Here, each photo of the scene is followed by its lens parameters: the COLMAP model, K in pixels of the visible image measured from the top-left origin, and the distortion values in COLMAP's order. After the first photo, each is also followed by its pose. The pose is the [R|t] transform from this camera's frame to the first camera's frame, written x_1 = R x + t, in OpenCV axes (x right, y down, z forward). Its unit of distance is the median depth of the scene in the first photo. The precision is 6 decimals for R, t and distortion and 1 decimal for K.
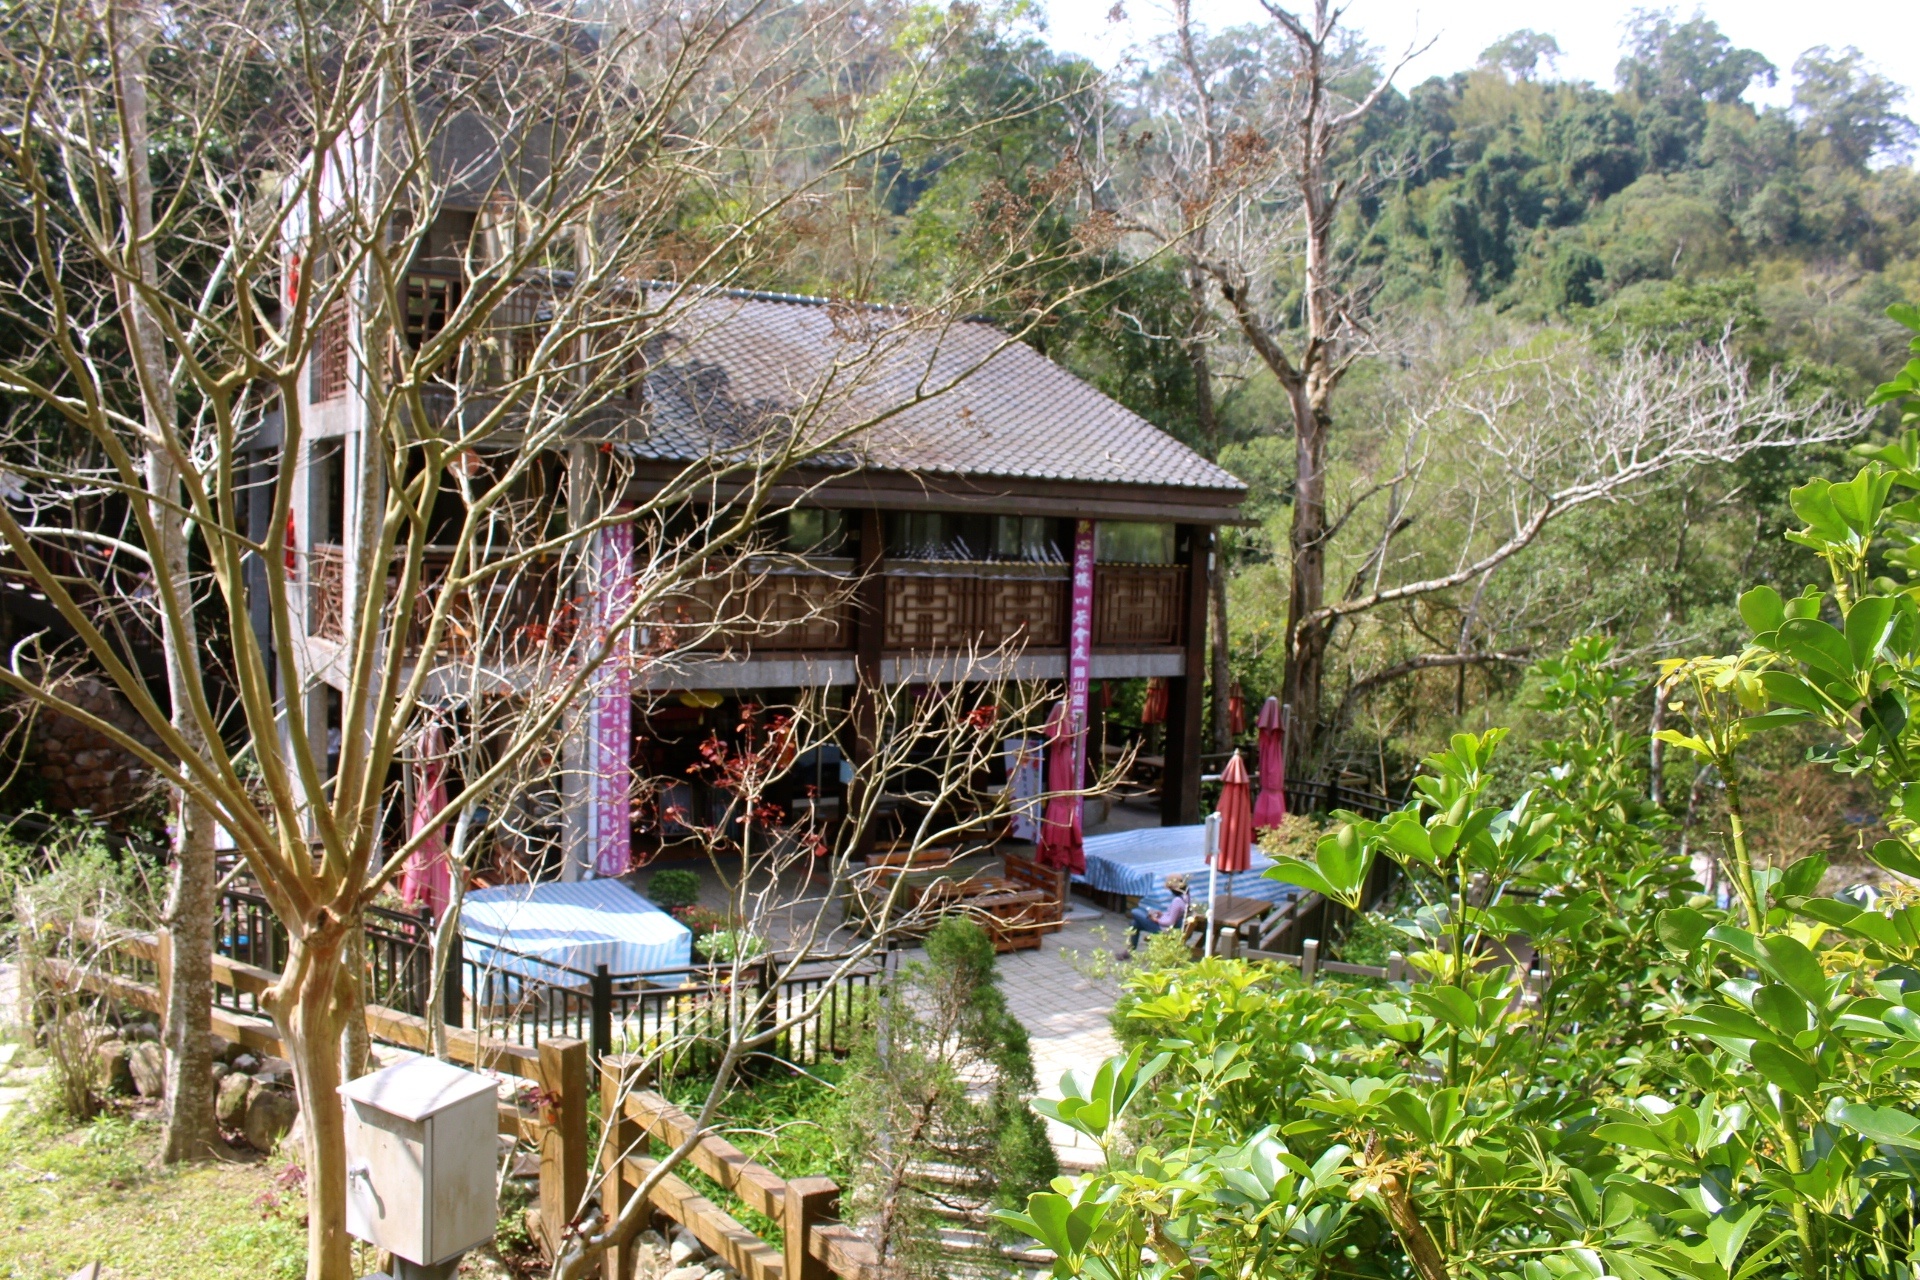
lens RADIAL K [[1601.0, 0, 936.6], [0, 1601.0, 644.4], [0, 0, 1]] dist [-0.170703, 0.137662]
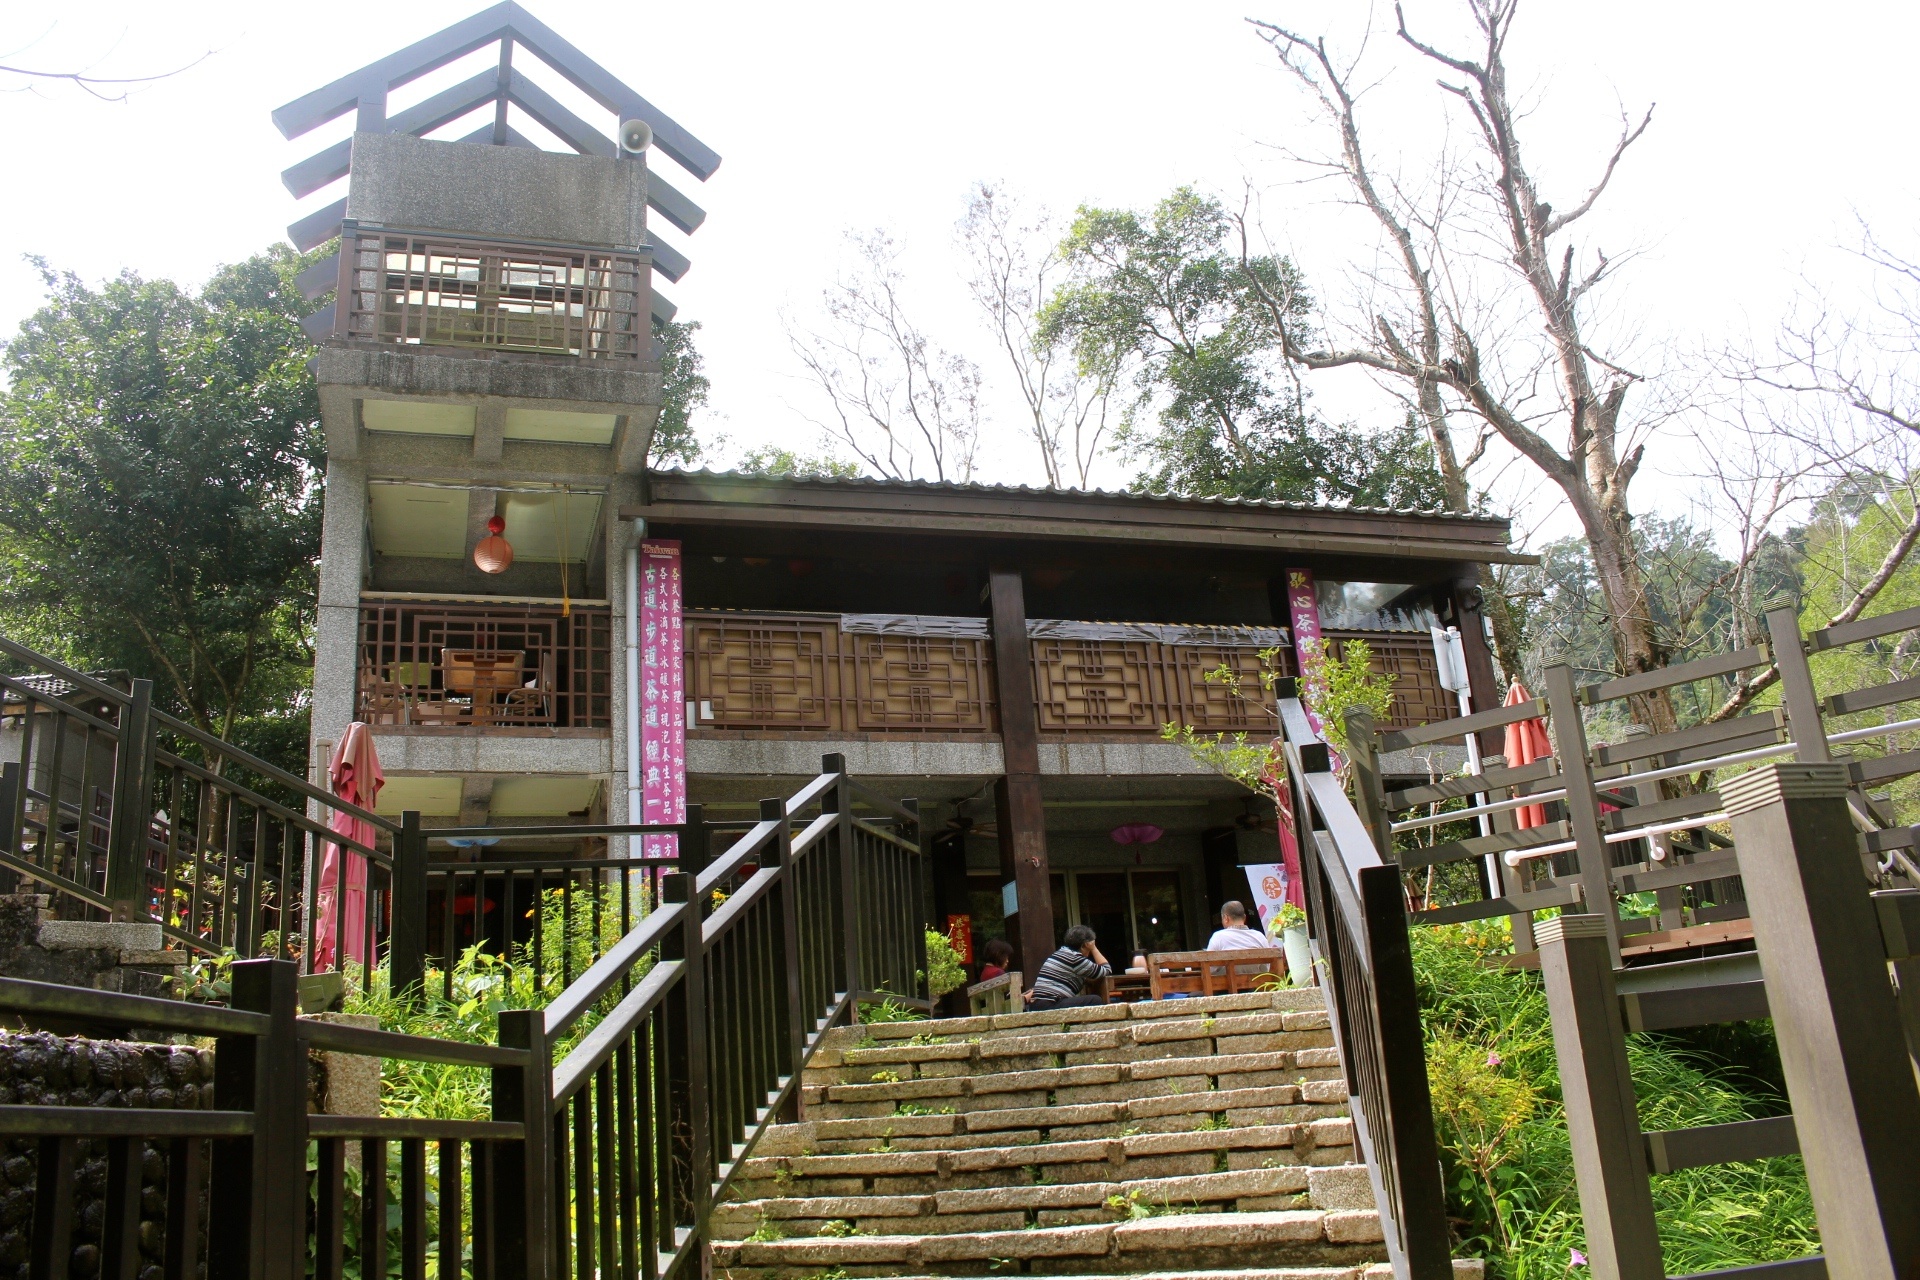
lens RADIAL K [[1601.0, 0, 936.6], [0, 1601.0, 644.4], [0, 0, 1]] dist [-0.170703, 0.137662]
pose [[0.962584, -0.175090, -0.206820, 0.076996], [0.077928, 0.909845, -0.407565, 0.250763], [0.259535, 0.376199, 0.889447, 0.286851]]
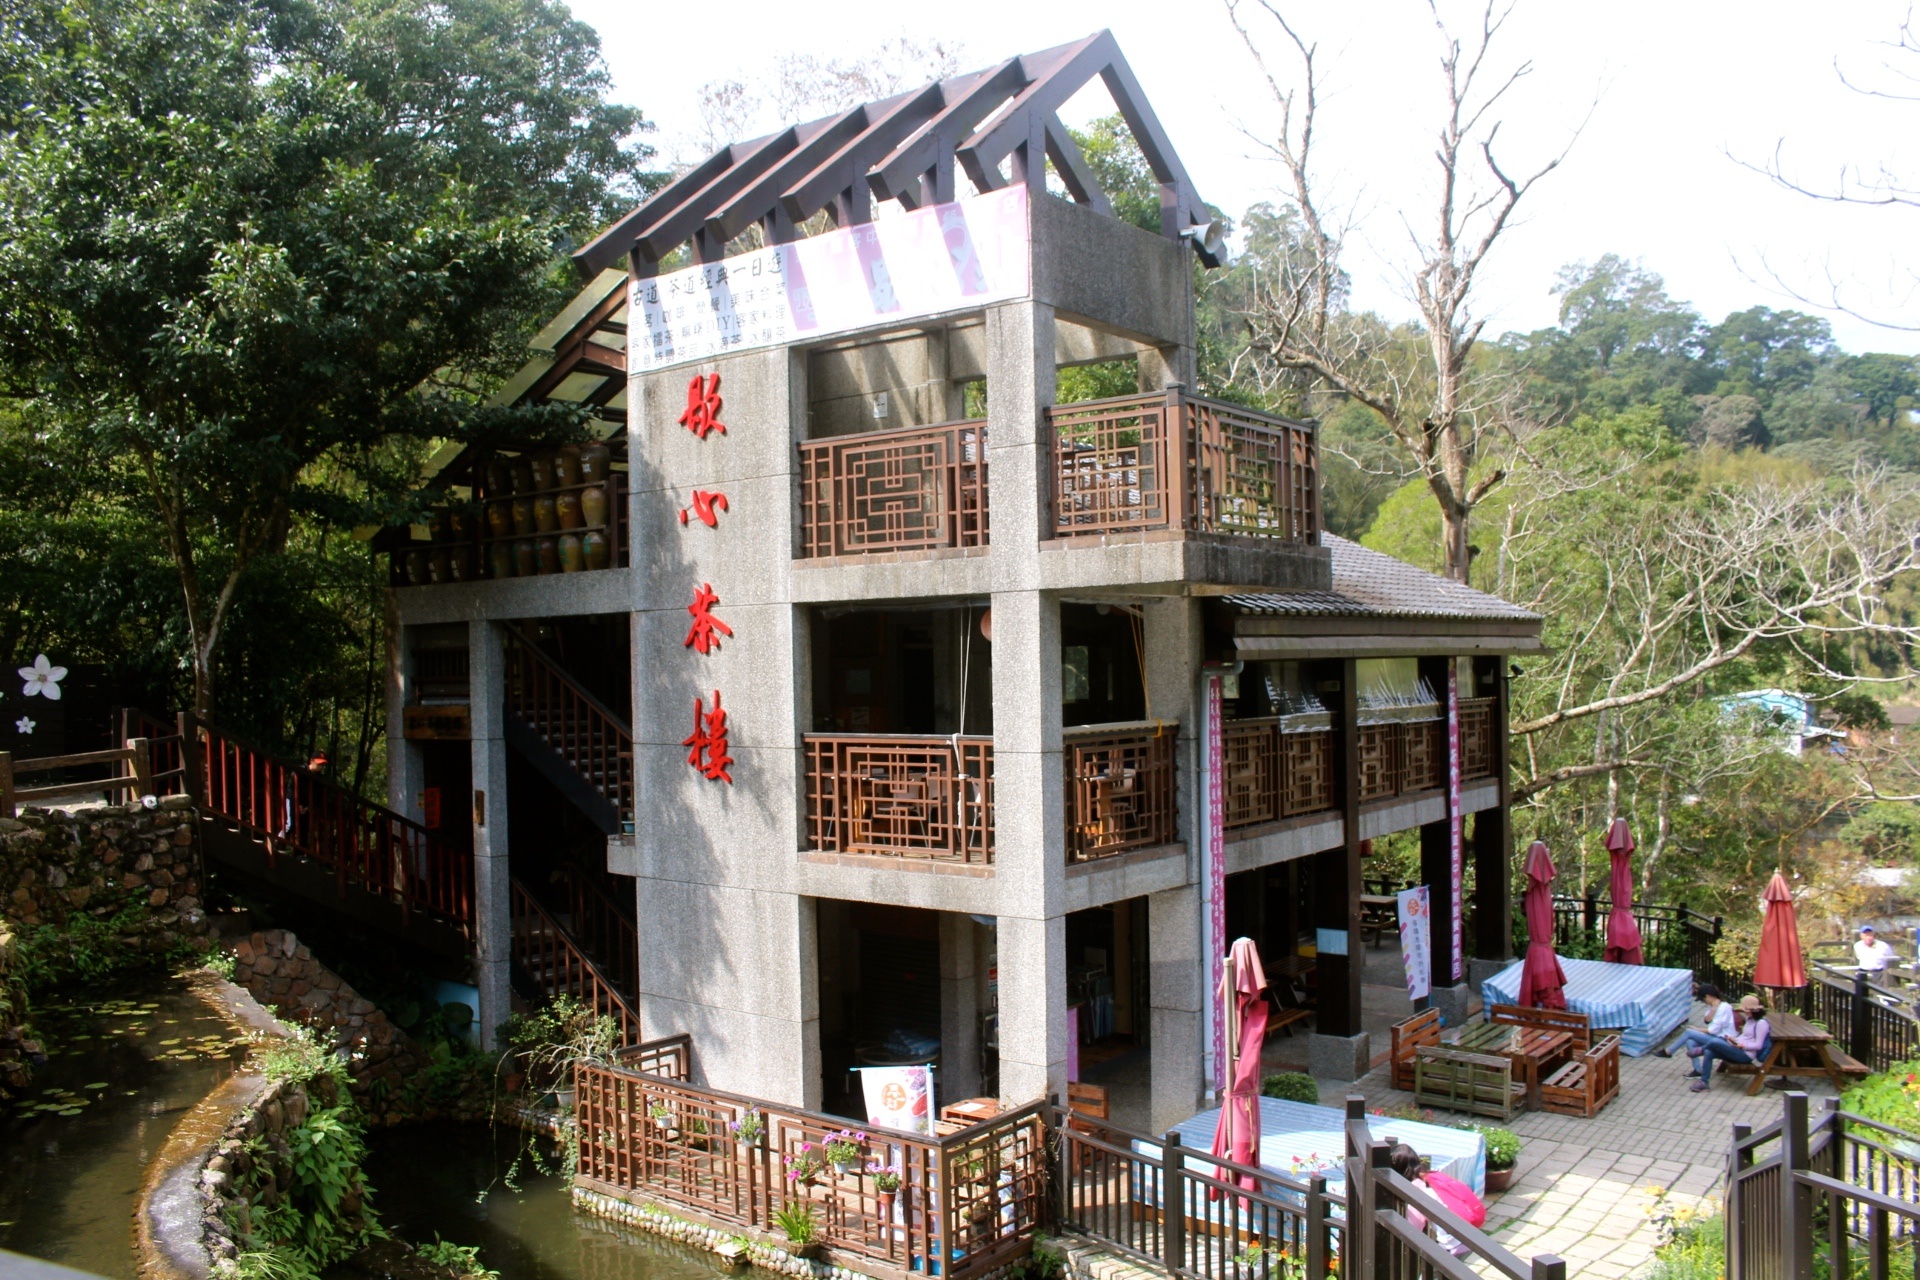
lens RADIAL K [[1618.1, 0, 912.2], [0, 1618.1, 640.9], [0, 0, 1]] dist [-0.161734, 0.119956]
pose [[0.935212, -0.049037, 0.350677, -0.565037], [0.080220, 0.993956, -0.074946, -0.040699], [-0.344883, 0.098221, 0.933493, 0.186301]]
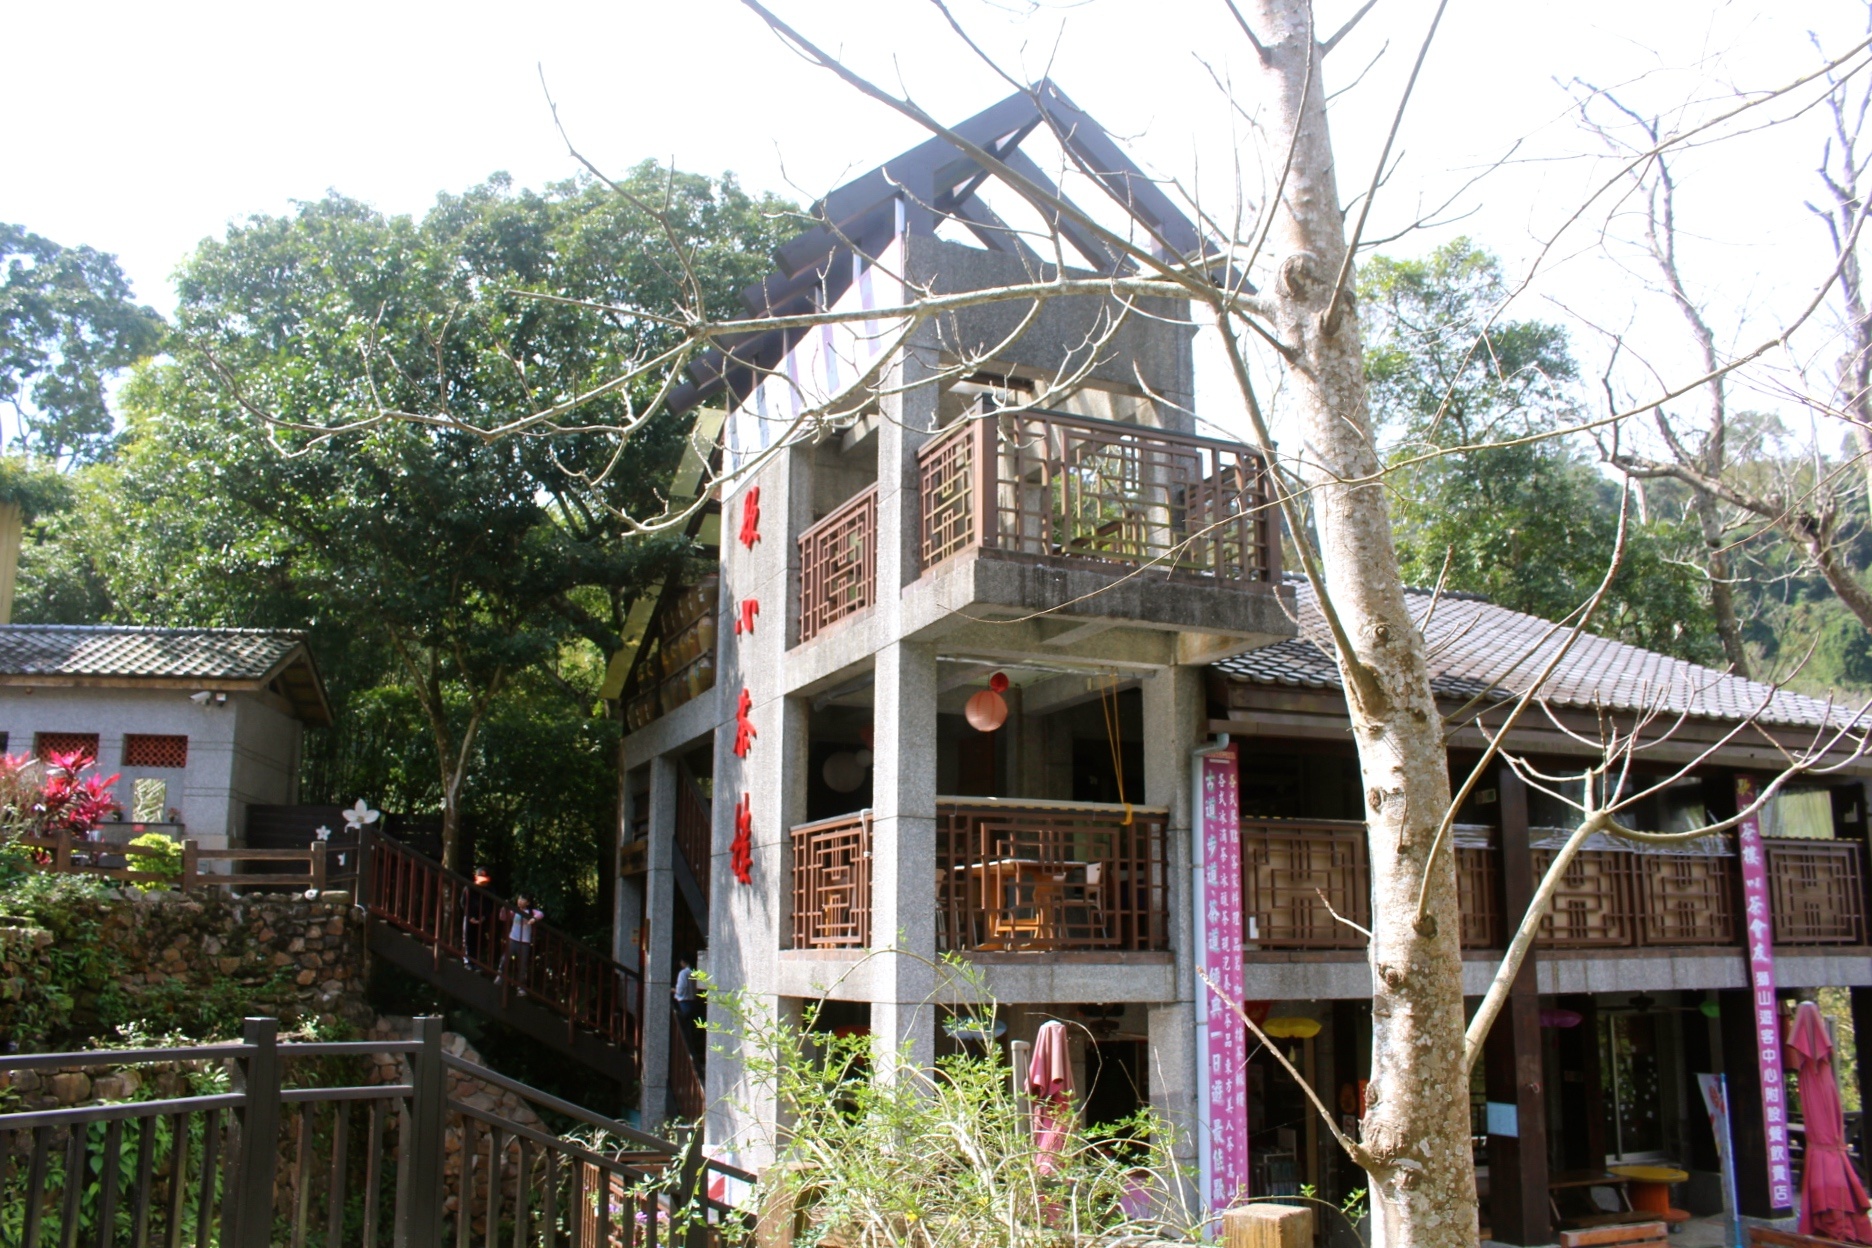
lens RADIAL K [[1577.7, 0, 889.4], [0, 1577.7, 624.9], [0, 0, 1]] dist [-0.161734, 0.119956]
pose [[0.988521, -0.057044, -0.139898, -0.209144], [0.013572, 0.955765, -0.293817, 0.061120], [0.150471, 0.288546, 0.945568, 0.219606]]
